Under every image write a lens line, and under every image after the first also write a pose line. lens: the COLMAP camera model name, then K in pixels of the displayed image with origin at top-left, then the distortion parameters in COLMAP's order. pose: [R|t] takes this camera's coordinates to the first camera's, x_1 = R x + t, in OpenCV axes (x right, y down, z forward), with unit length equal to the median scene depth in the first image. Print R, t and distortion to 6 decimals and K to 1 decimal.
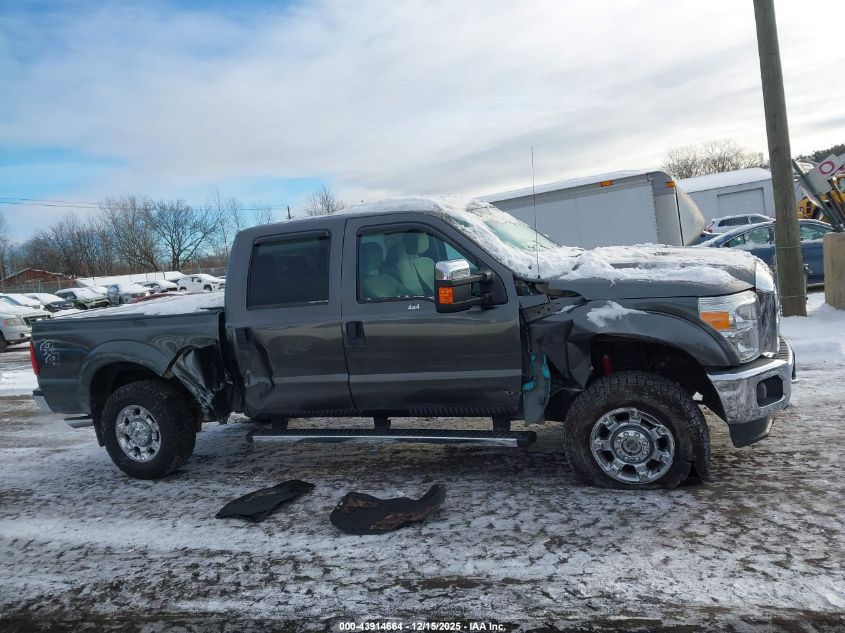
lens RADIAL K [[699.7, 0, 422.5], [0, 699.7, 316.5], [0, 0, 1]] dist [-0.002052, -0.004088]
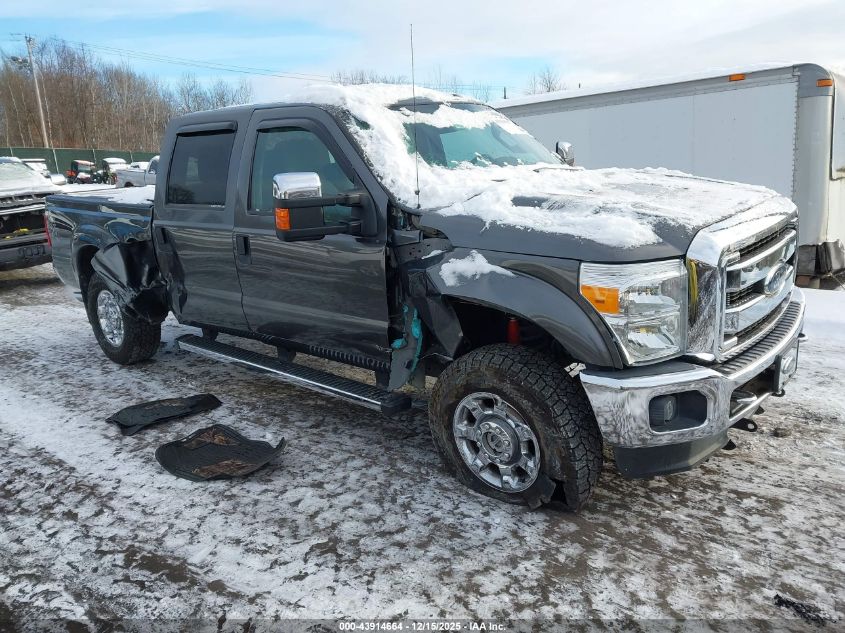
lens RADIAL K [[685.6, 0, 422.5], [0, 685.6, 316.5], [0, 0, 1]] dist [0.013210, -0.012547]
pose [[0.939660, 0.147512, -0.308672, 0.448450], [-0.094258, 0.978974, 0.180904, -0.079423], [0.328867, -0.140893, 0.933807, 0.304545]]
